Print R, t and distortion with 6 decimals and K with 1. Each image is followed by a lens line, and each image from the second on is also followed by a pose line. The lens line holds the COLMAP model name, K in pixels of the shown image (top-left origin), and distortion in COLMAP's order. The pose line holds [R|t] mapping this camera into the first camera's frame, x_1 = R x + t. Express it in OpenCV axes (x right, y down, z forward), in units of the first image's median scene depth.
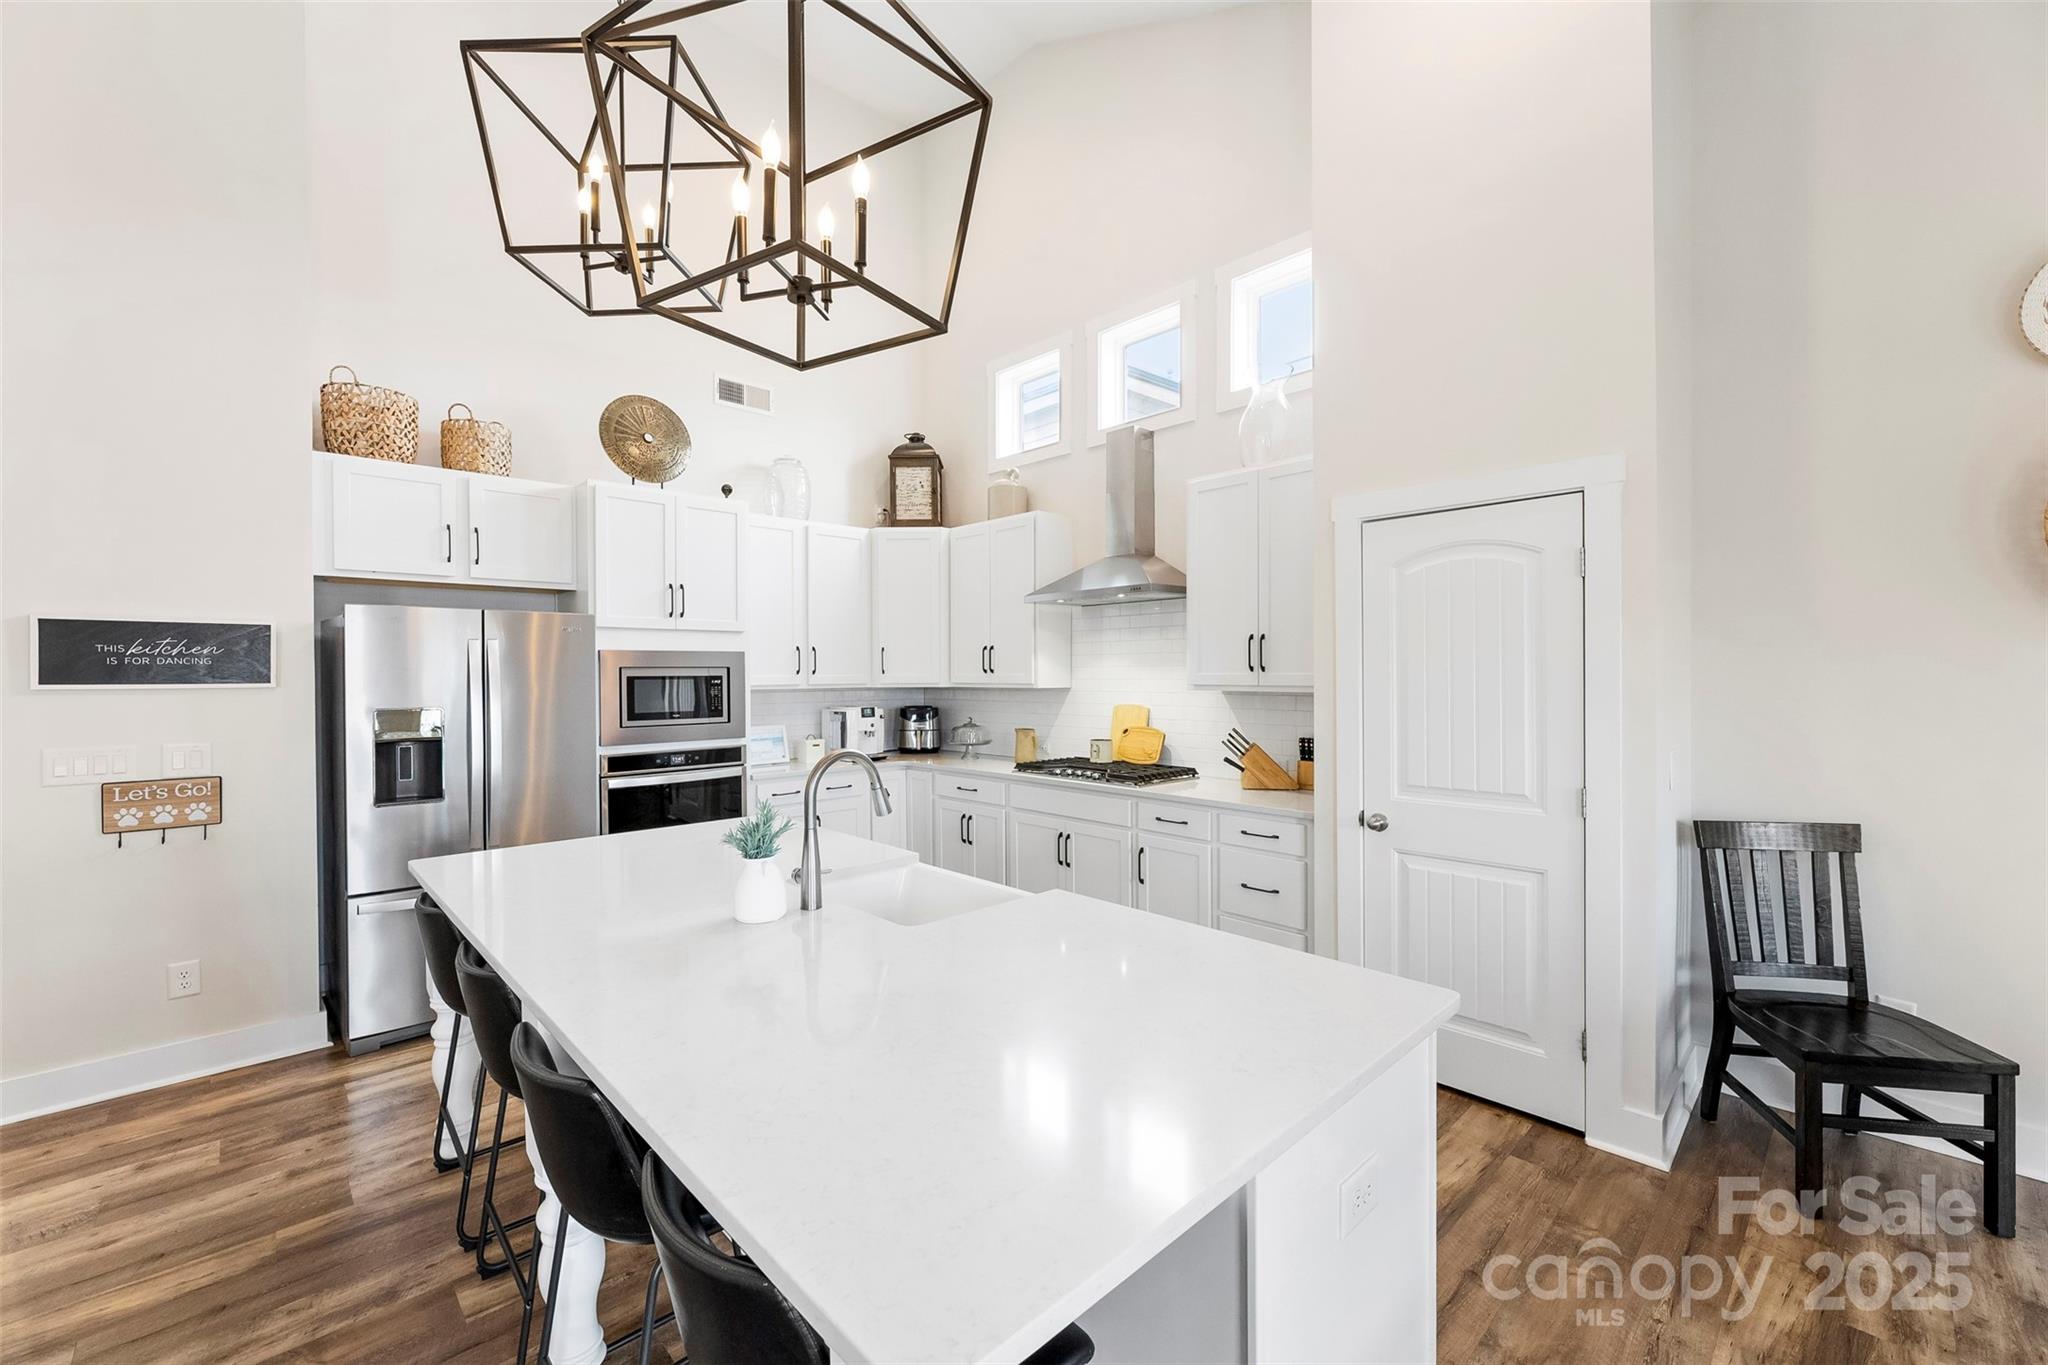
lens RADIAL K [[825.8, 0, 1018.9], [0, 825.8, 672.2], [0, 0, 1]] dist [-0.000554, -0.000077]
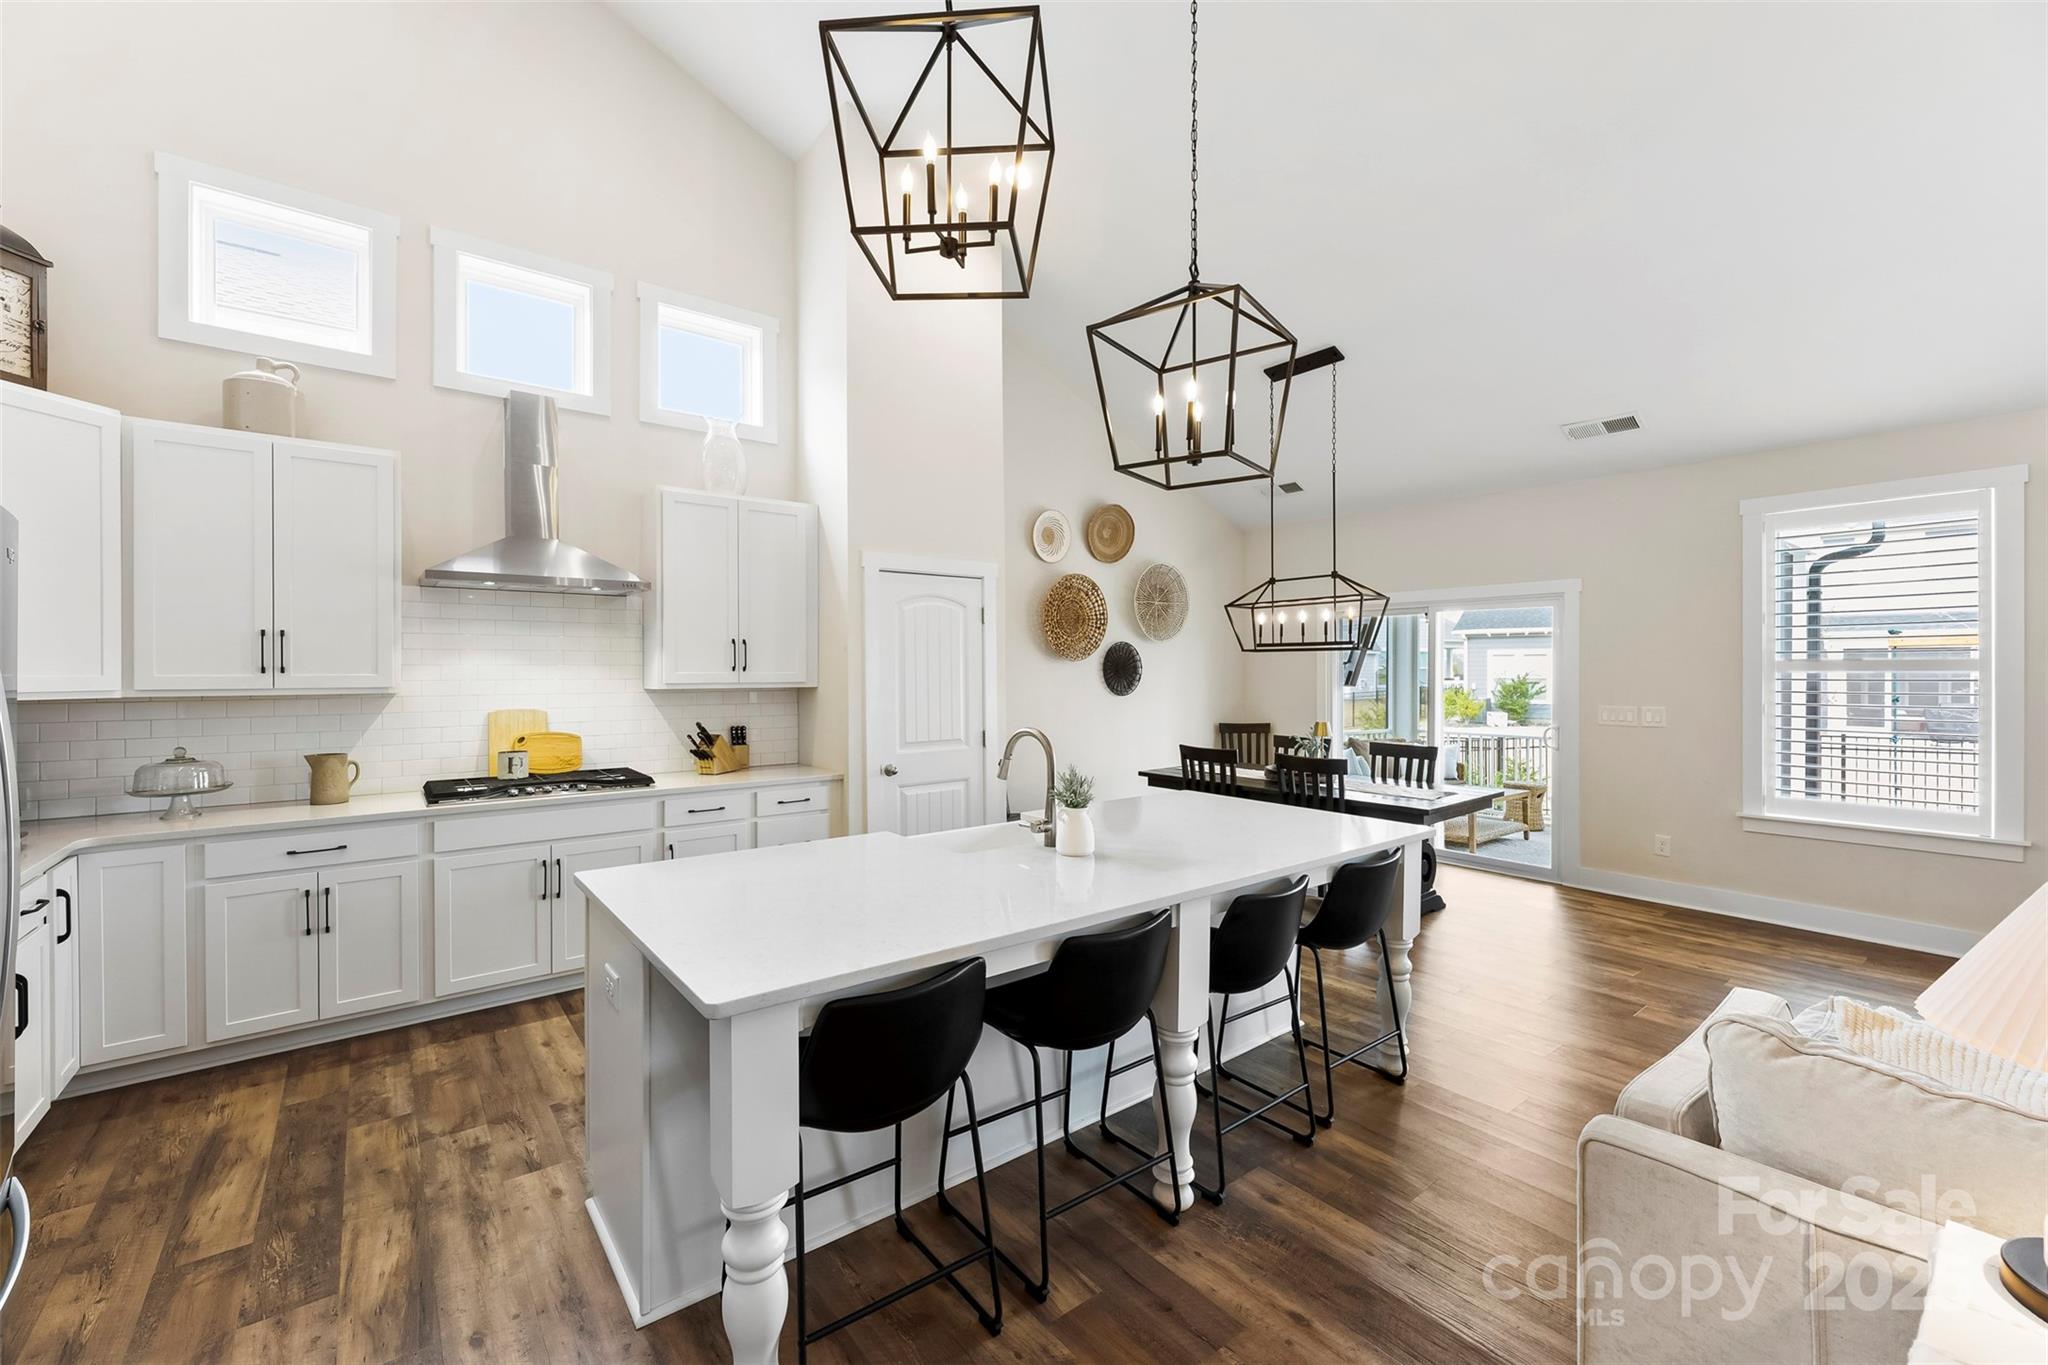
lens RADIAL K [[825.8, 0, 1018.9], [0, 825.8, 672.2], [0, 0, 1]] dist [-0.000554, -0.000077]
pose [[0.095916, 0.003083, 0.995385, -0.680689], [0.002990, 0.999990, -0.003385, 0.004842], [-0.995385, 0.003300, 0.095906, 0.396149]]
